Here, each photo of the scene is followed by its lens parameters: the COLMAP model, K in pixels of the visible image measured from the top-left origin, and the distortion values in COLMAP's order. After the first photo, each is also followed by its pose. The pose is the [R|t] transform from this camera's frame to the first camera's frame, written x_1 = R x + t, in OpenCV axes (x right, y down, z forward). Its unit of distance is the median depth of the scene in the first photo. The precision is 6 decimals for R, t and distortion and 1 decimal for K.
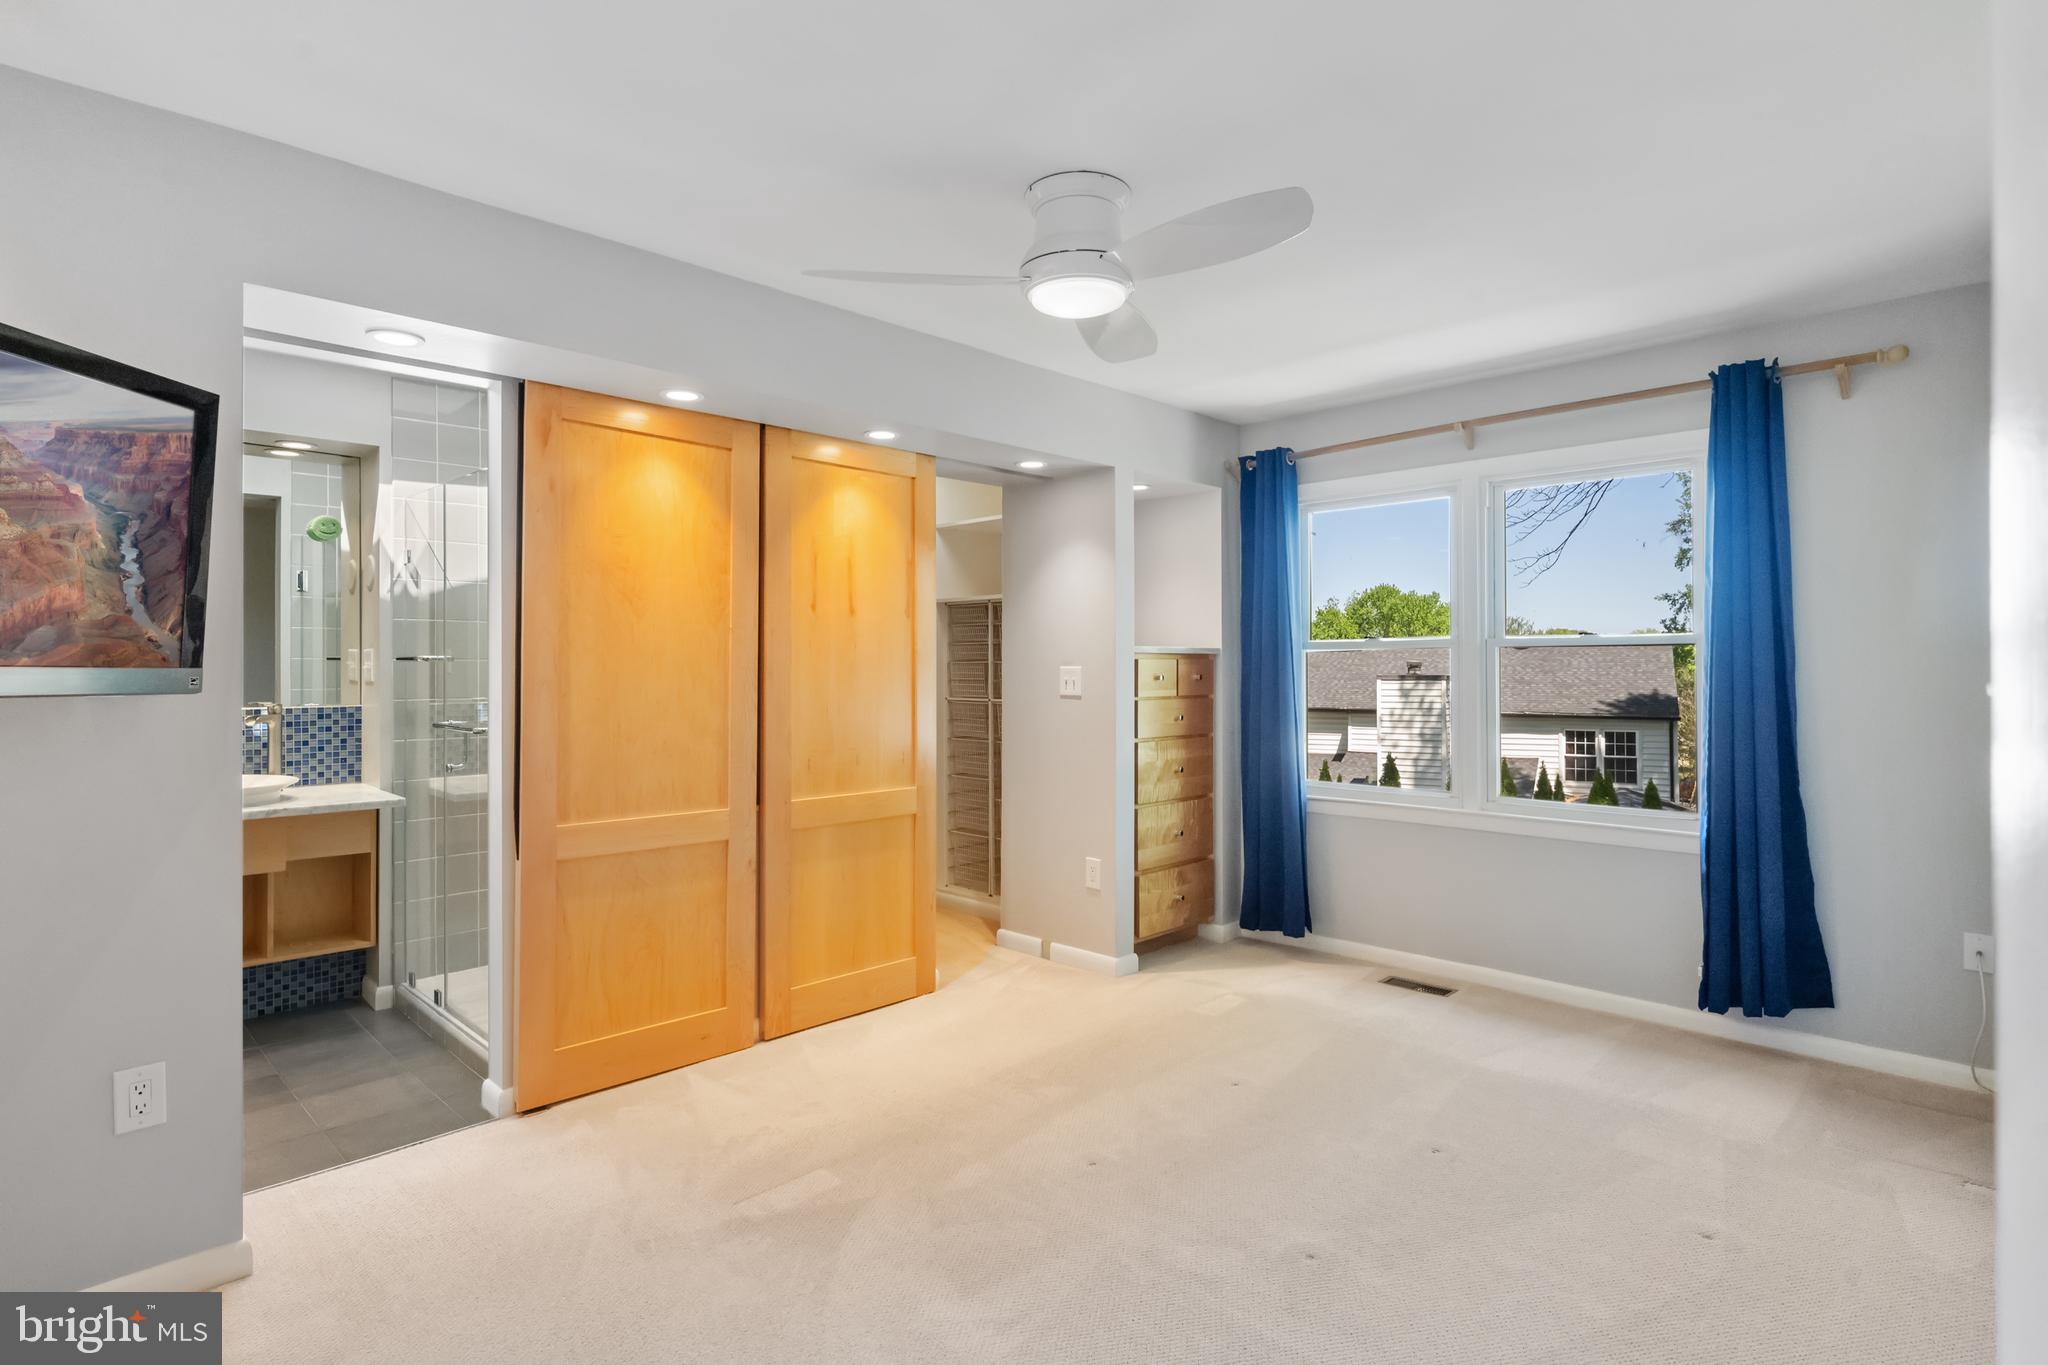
lens RADIAL K [[1022.9, 0, 1024.0], [0, 1022.9, 682.5], [0, 0, 1]] dist [-0.000007, -0.000018]
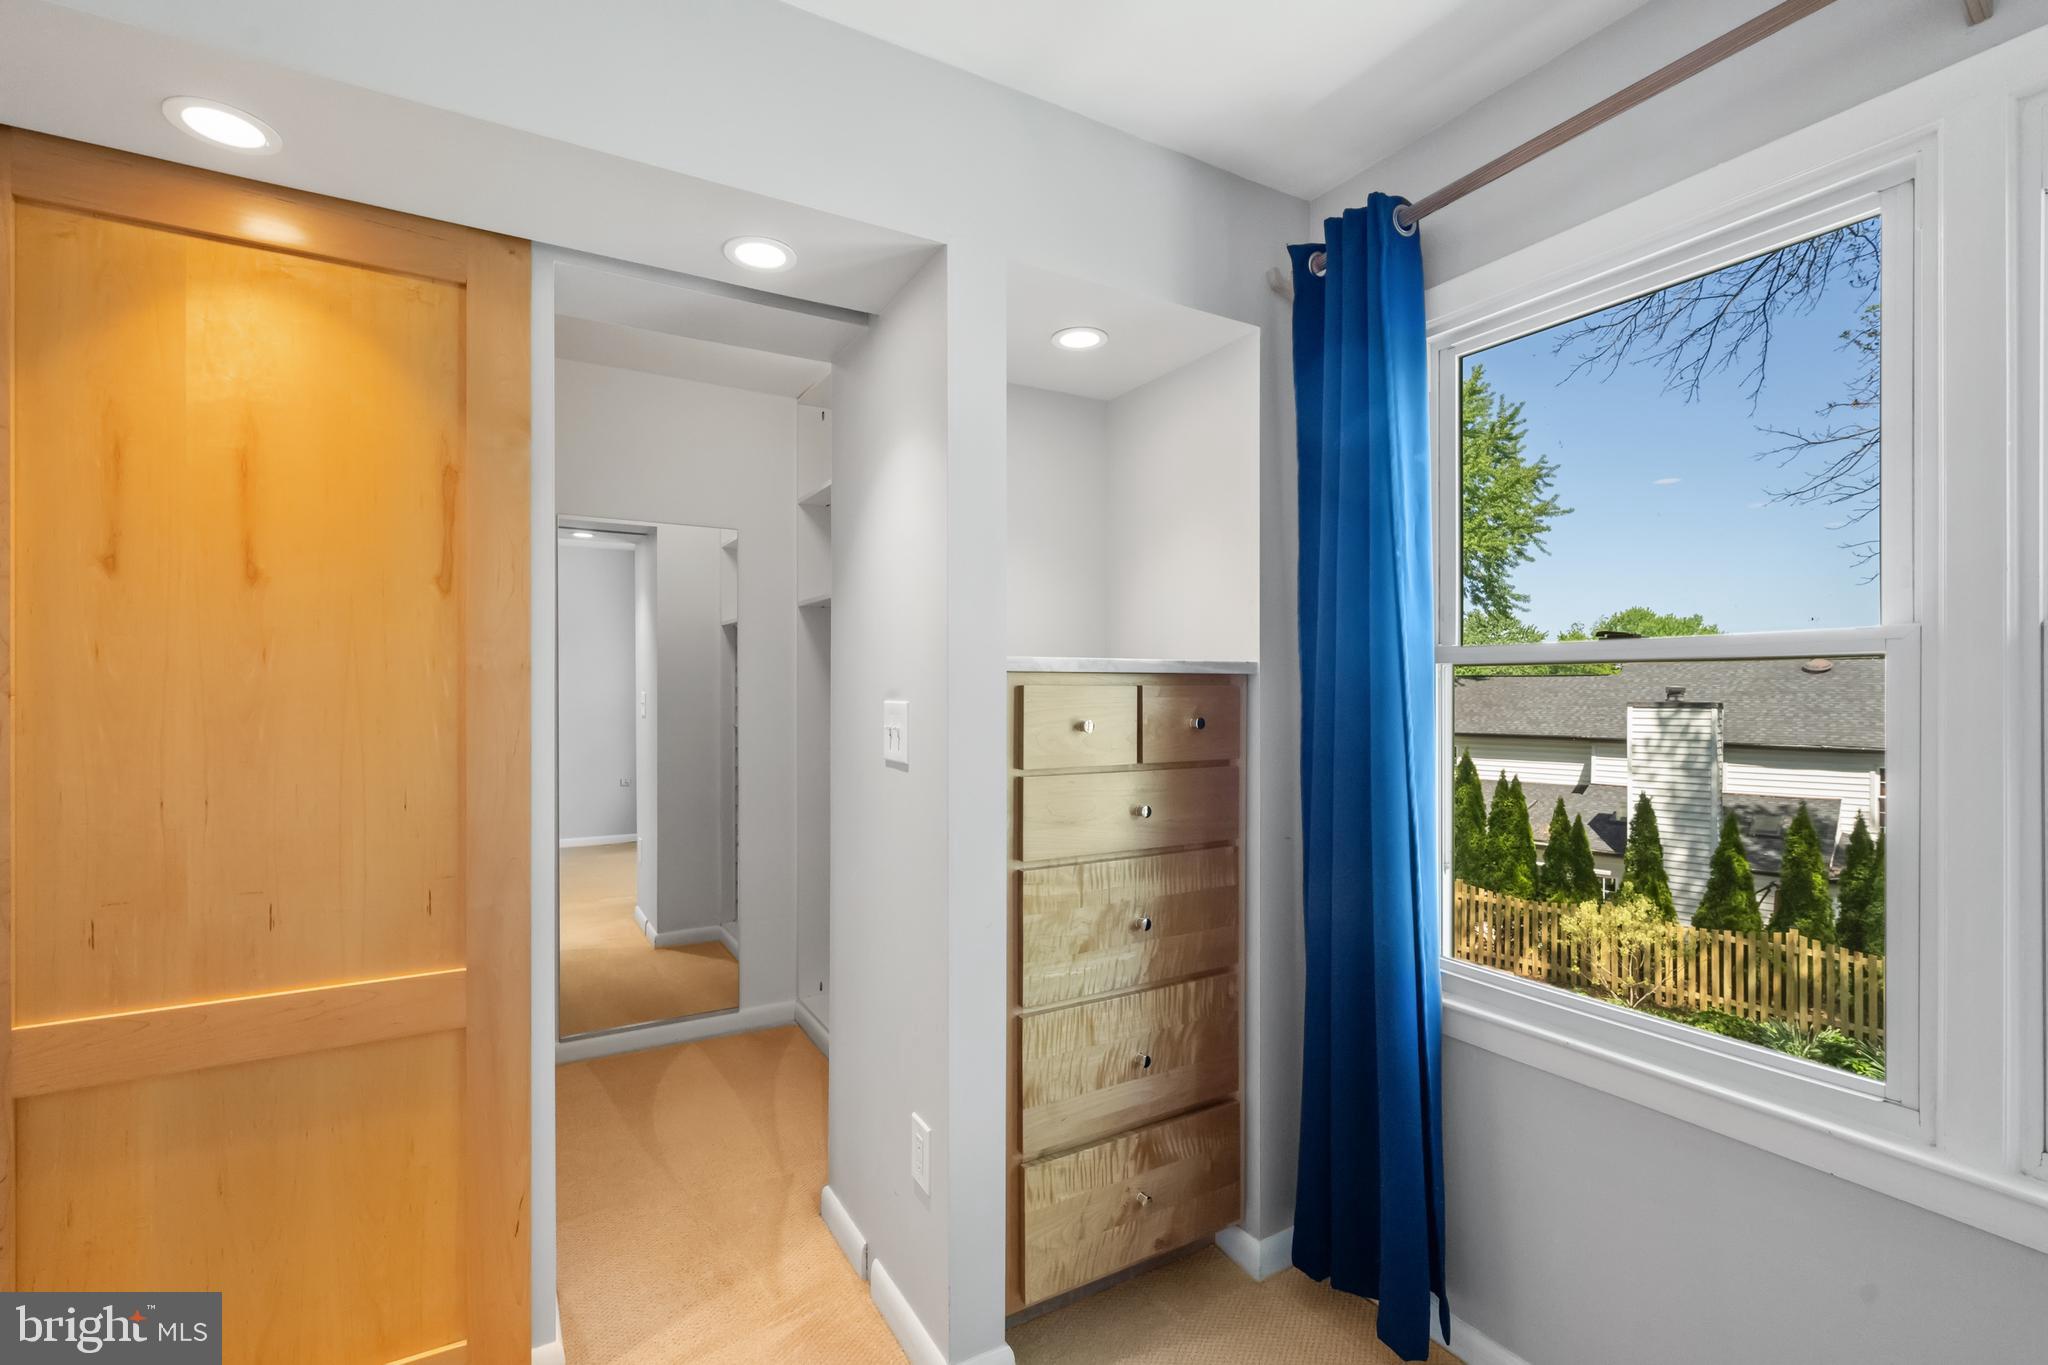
lens RADIAL K [[896.8, 0, 1014.3], [0, 896.8, 700.7], [0, 0, 1]] dist [0.001532, 0.000207]
pose [[0.964544, 0.005926, -0.263856, 0.193579], [-0.006916, 0.999972, -0.002824, -0.013814], [0.263832, 0.004549, 0.964558, 0.565075]]
